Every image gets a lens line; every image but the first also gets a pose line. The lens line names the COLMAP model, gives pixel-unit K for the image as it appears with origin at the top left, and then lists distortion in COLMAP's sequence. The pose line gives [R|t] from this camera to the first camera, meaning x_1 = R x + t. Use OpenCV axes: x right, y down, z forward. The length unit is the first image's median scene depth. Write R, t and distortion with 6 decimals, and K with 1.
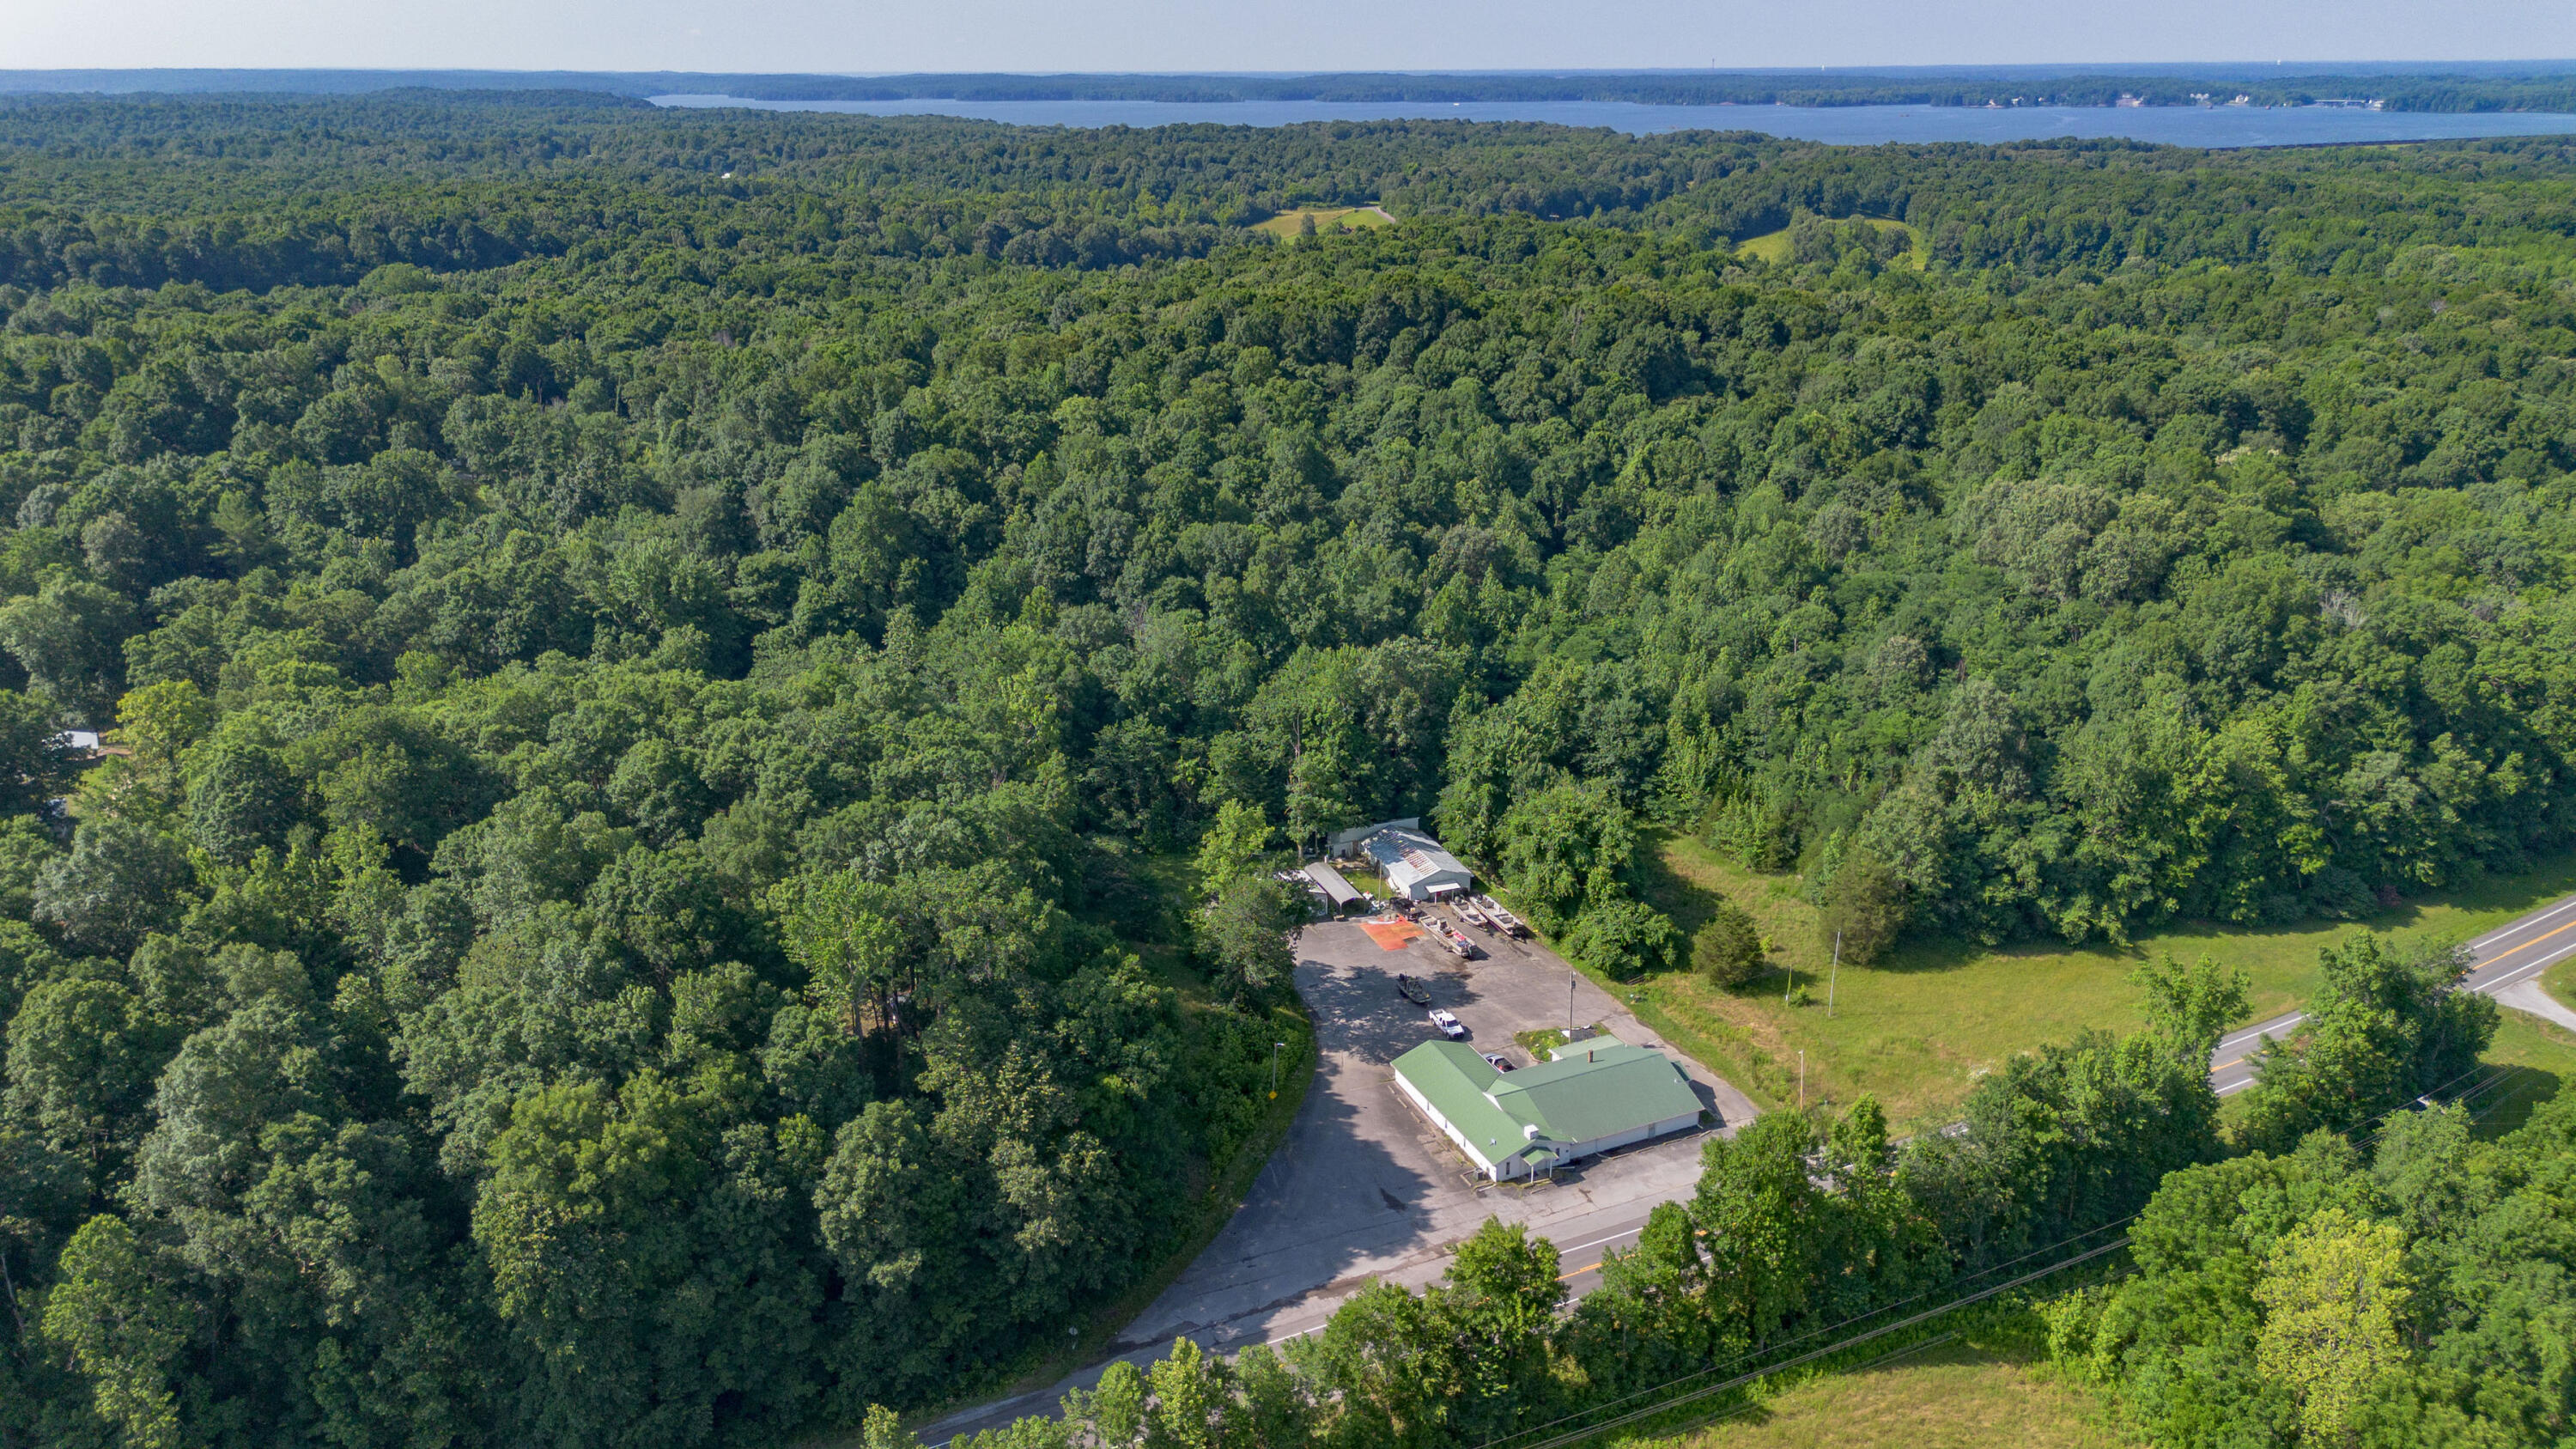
lens RADIAL K [[1840.1, 0, 1312.2], [0, 1840.1, 730.7], [0, 0, 1]] dist [0.076092, -0.074492]
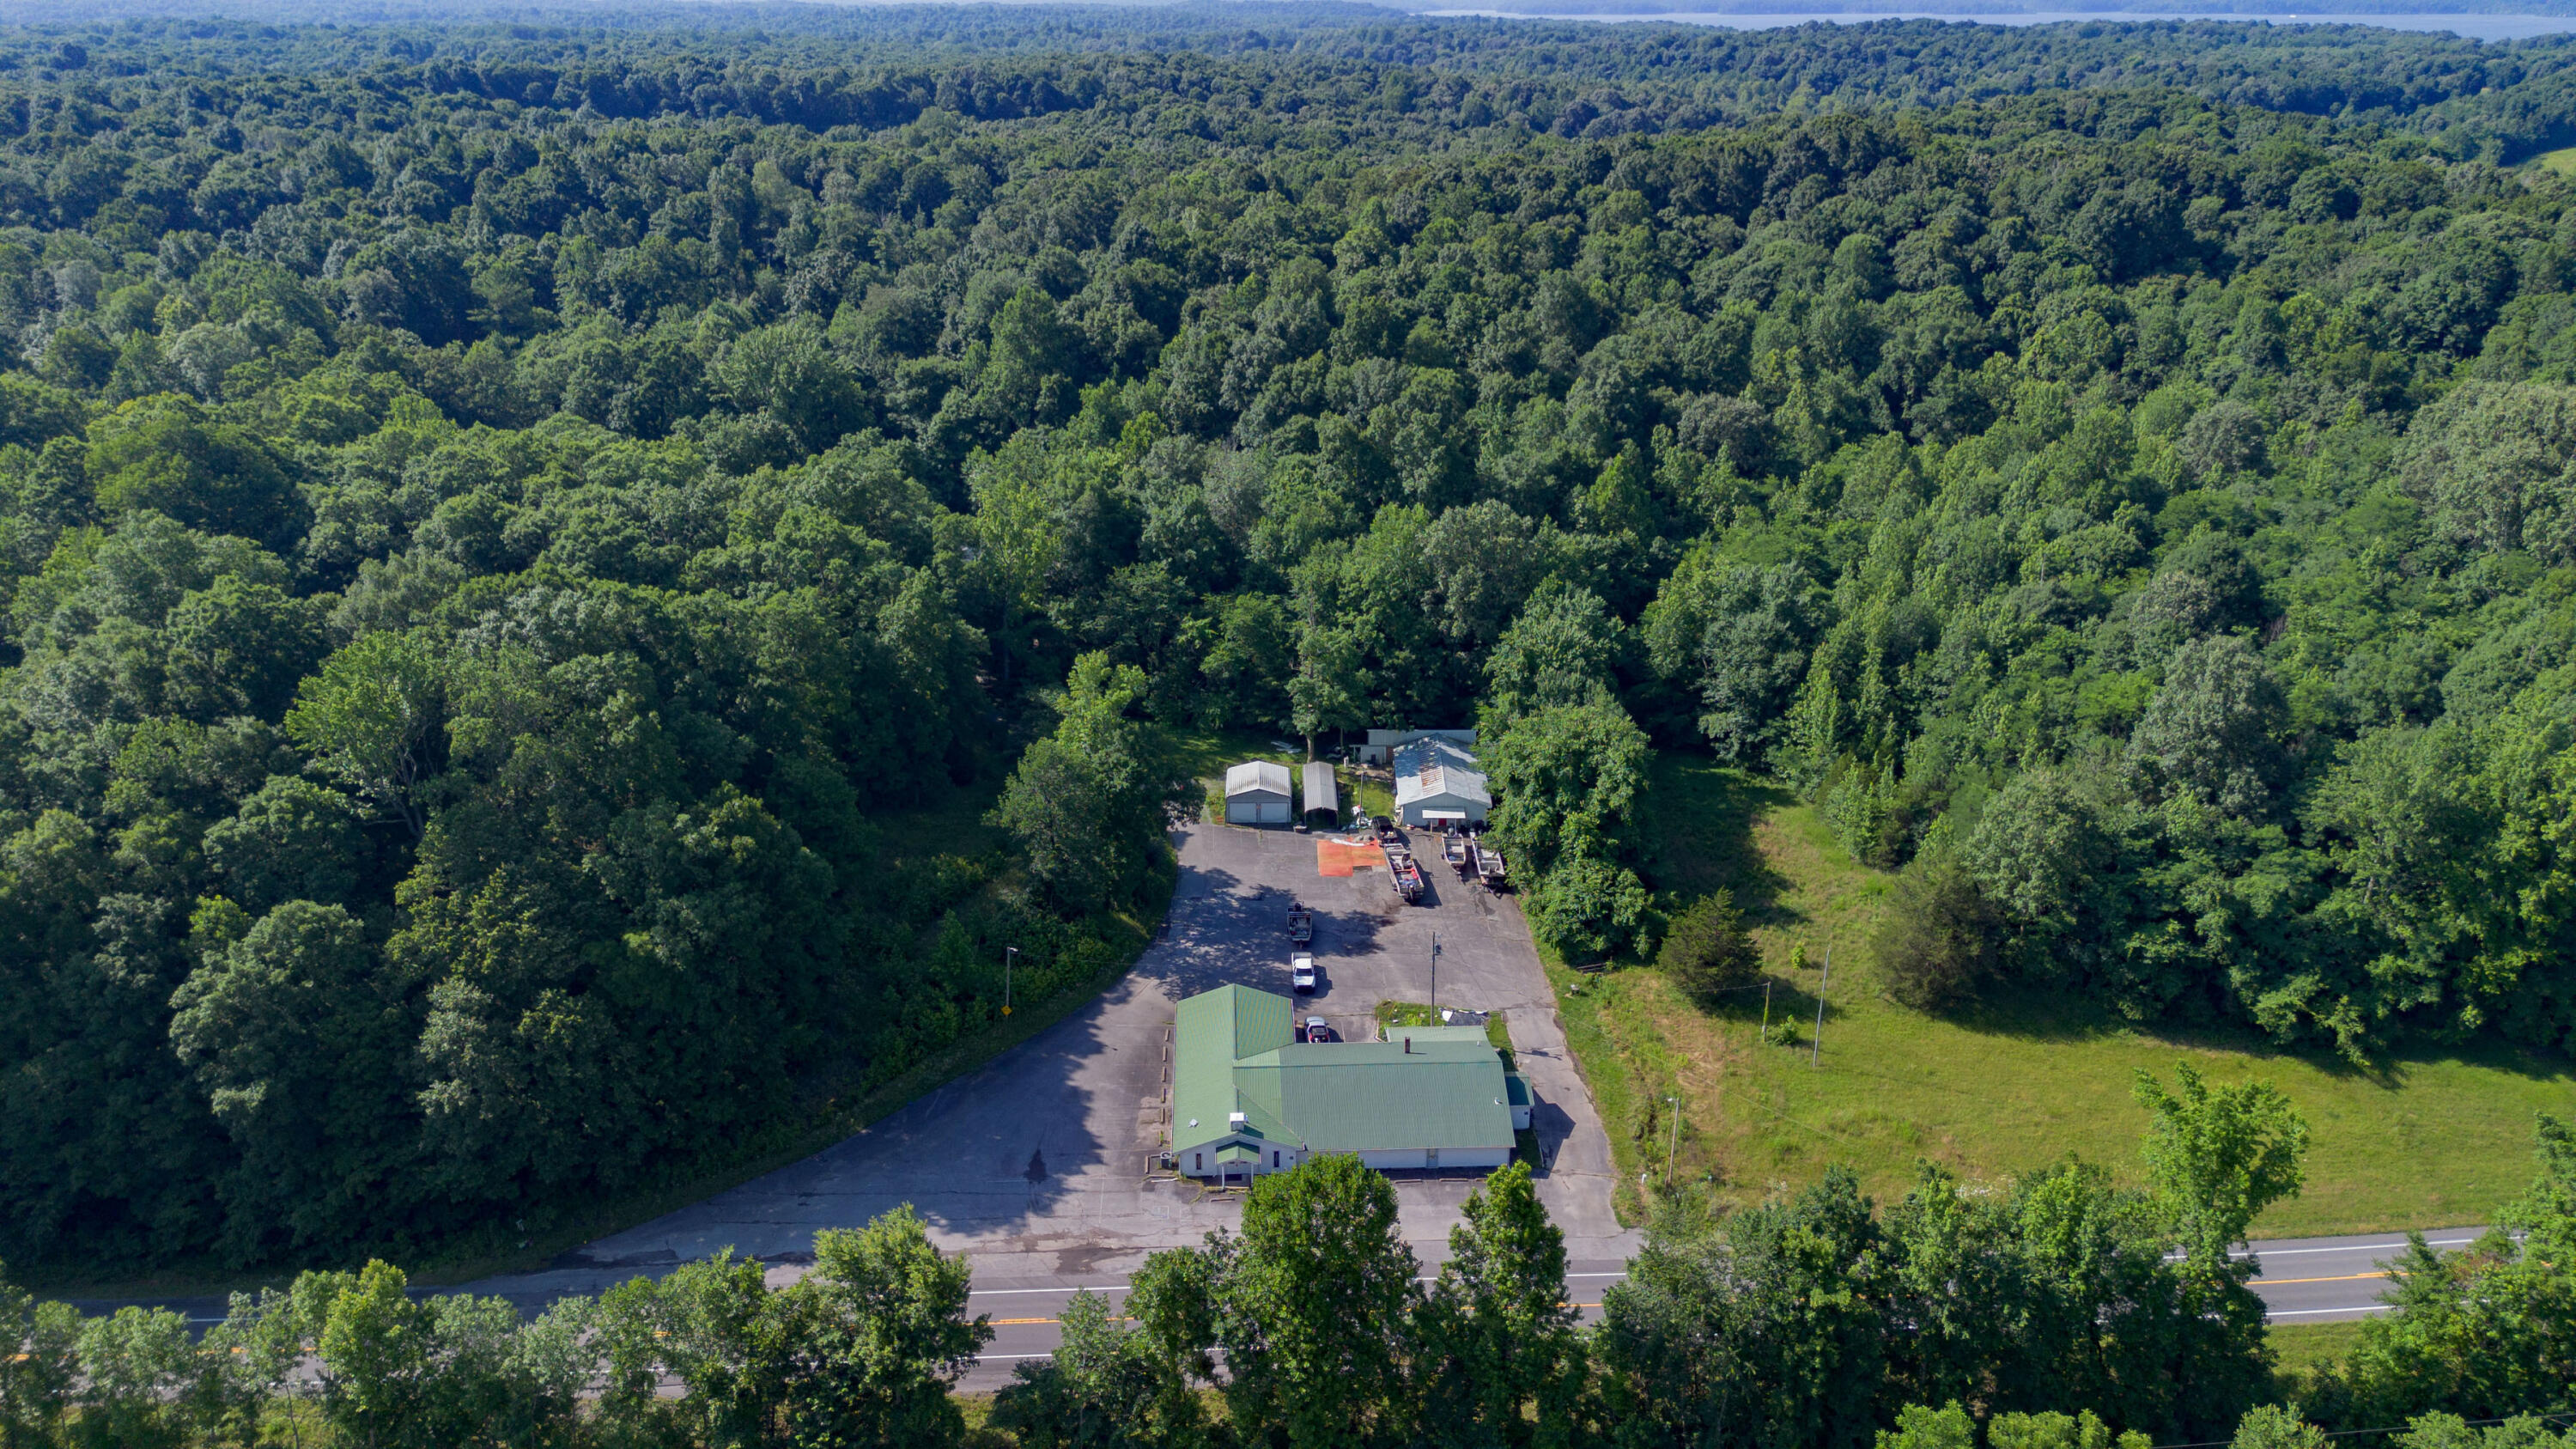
lens RADIAL K [[1833.7, 0, 1291.2], [0, 1833.7, 745.0], [0, 0, 1]] dist [0.060270, -0.058085]
pose [[0.920467, 0.148647, -0.361447, 0.282130], [-0.131762, 0.988730, 0.071074, 0.008244], [0.367939, -0.017796, 0.929680, 0.236446]]
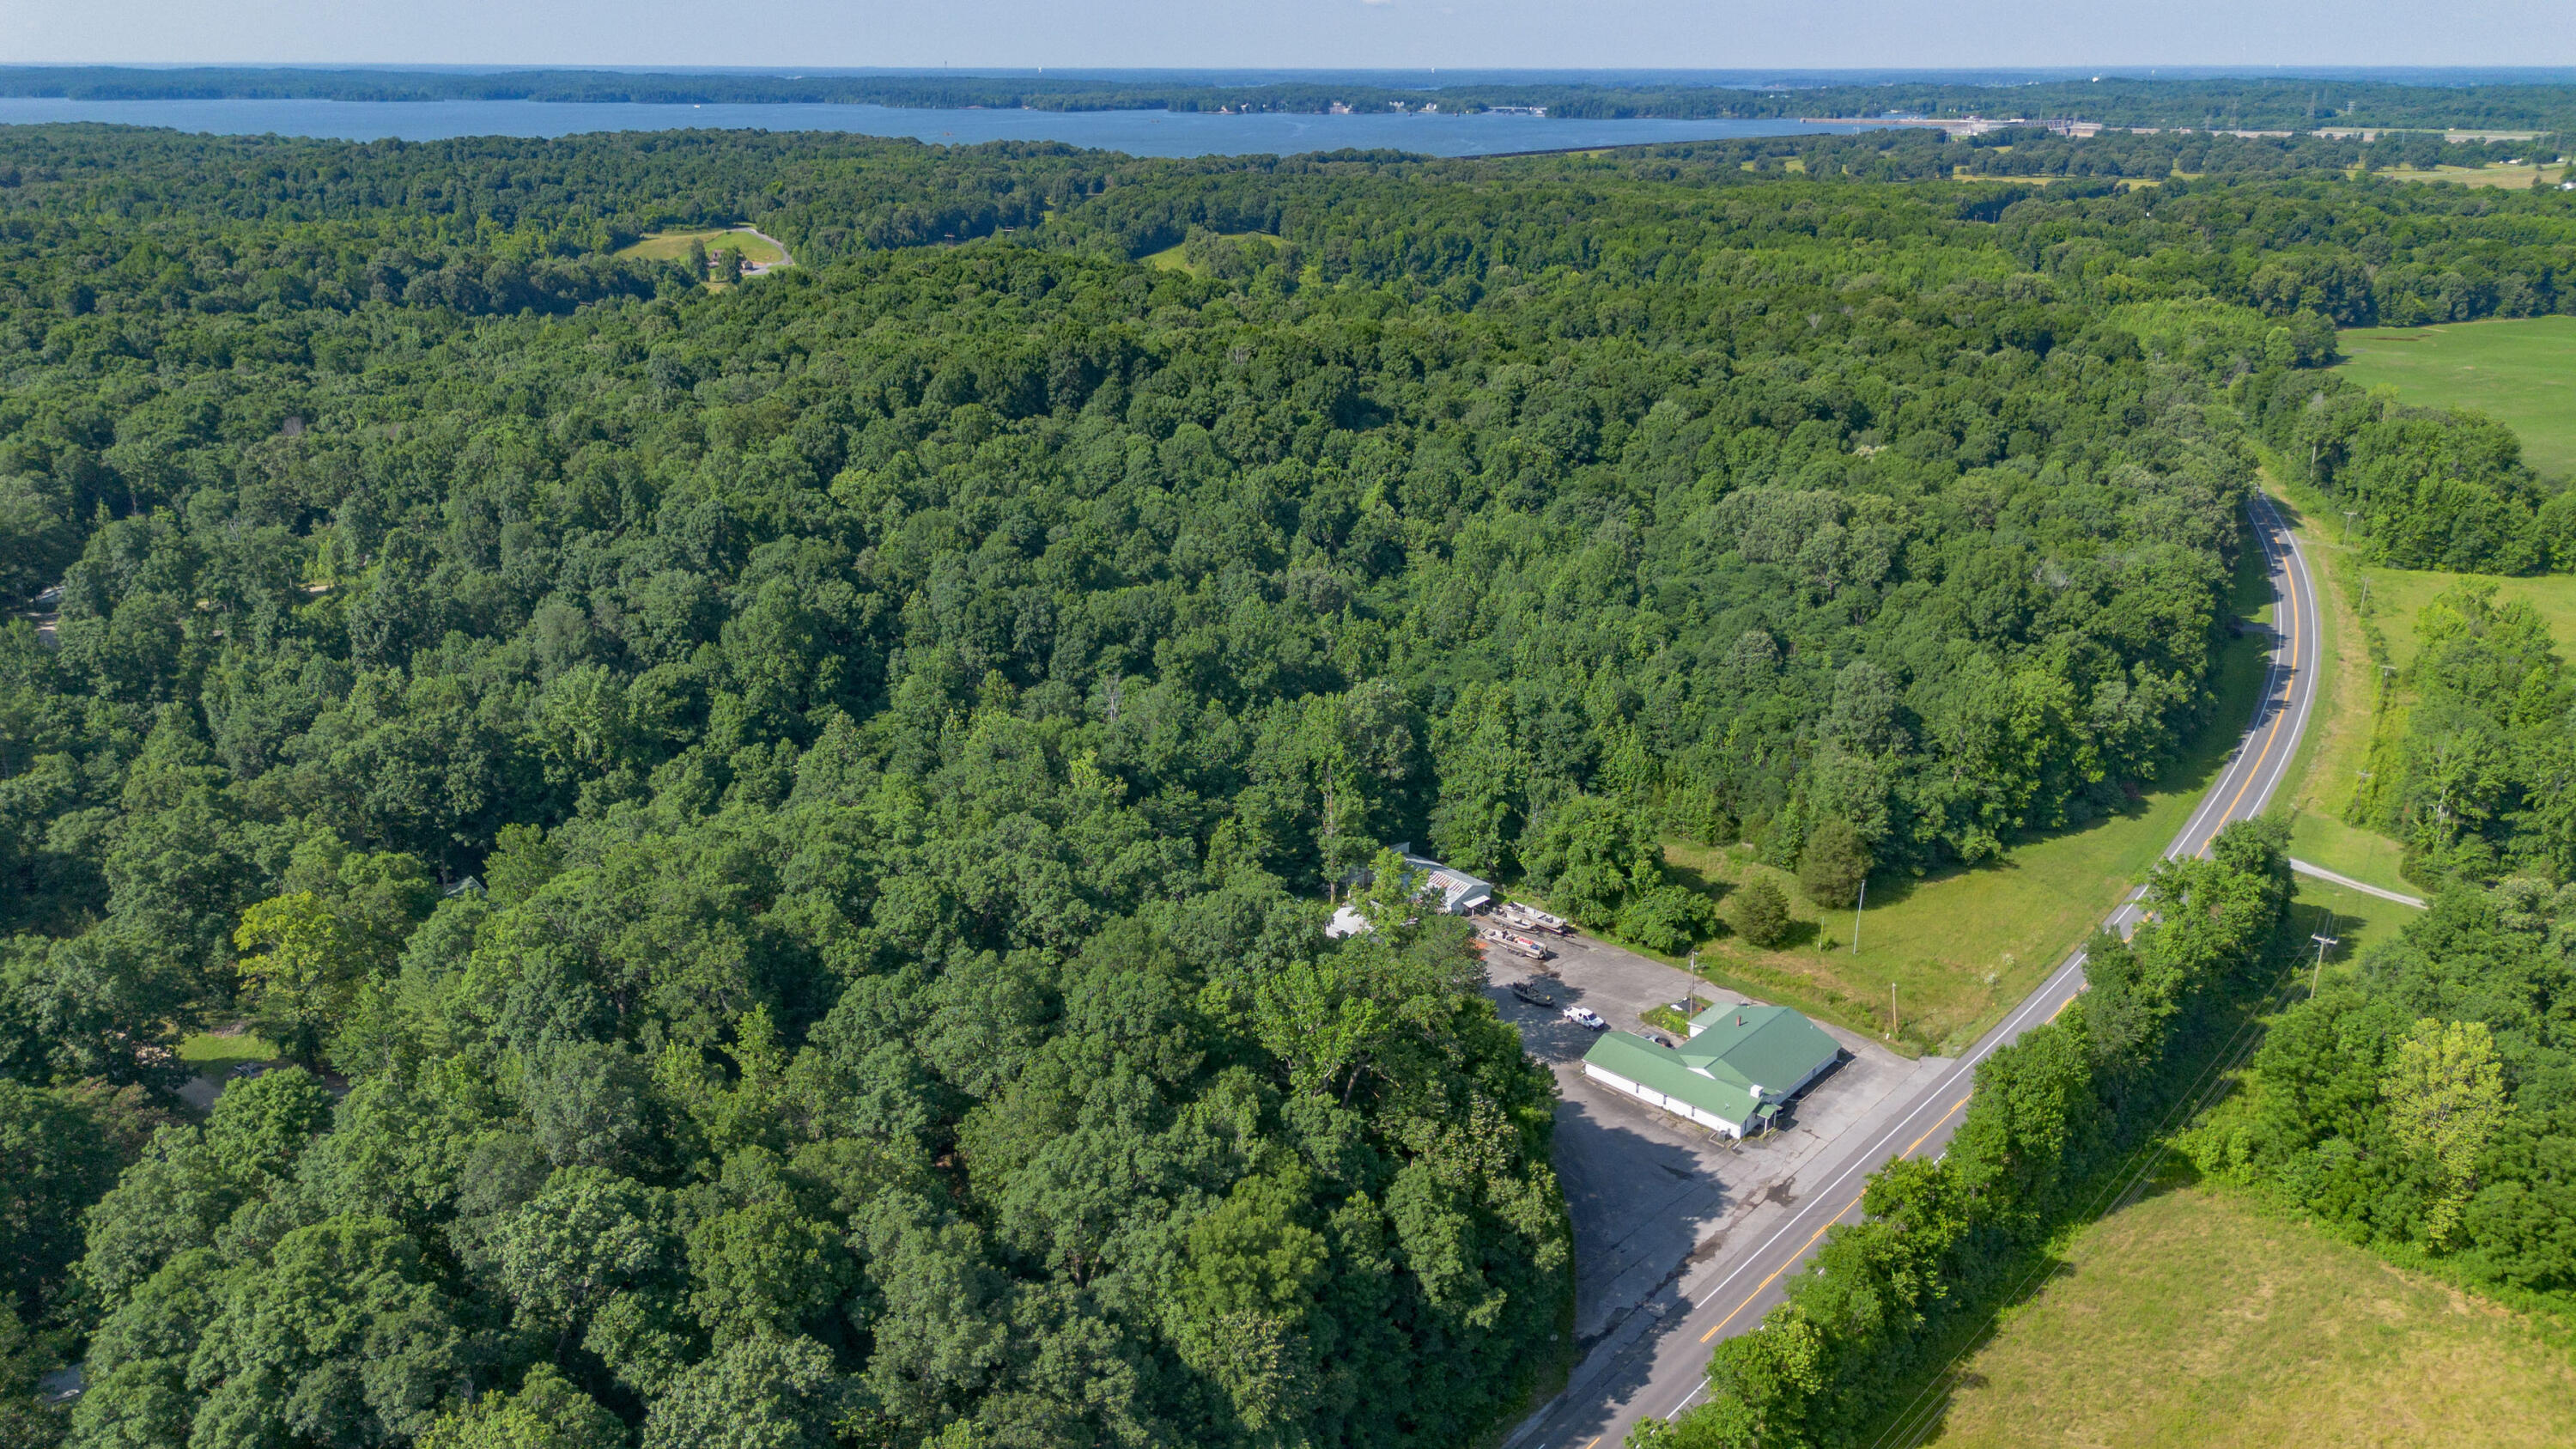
lens RADIAL K [[1840.1, 0, 1312.2], [0, 1840.1, 730.7], [0, 0, 1]] dist [0.076092, -0.074492]
pose [[0.923894, -0.125412, 0.361512, -0.395004], [0.125431, 0.991824, 0.023516, -0.053100], [-0.361505, 0.023619, 0.932071, 0.001326]]
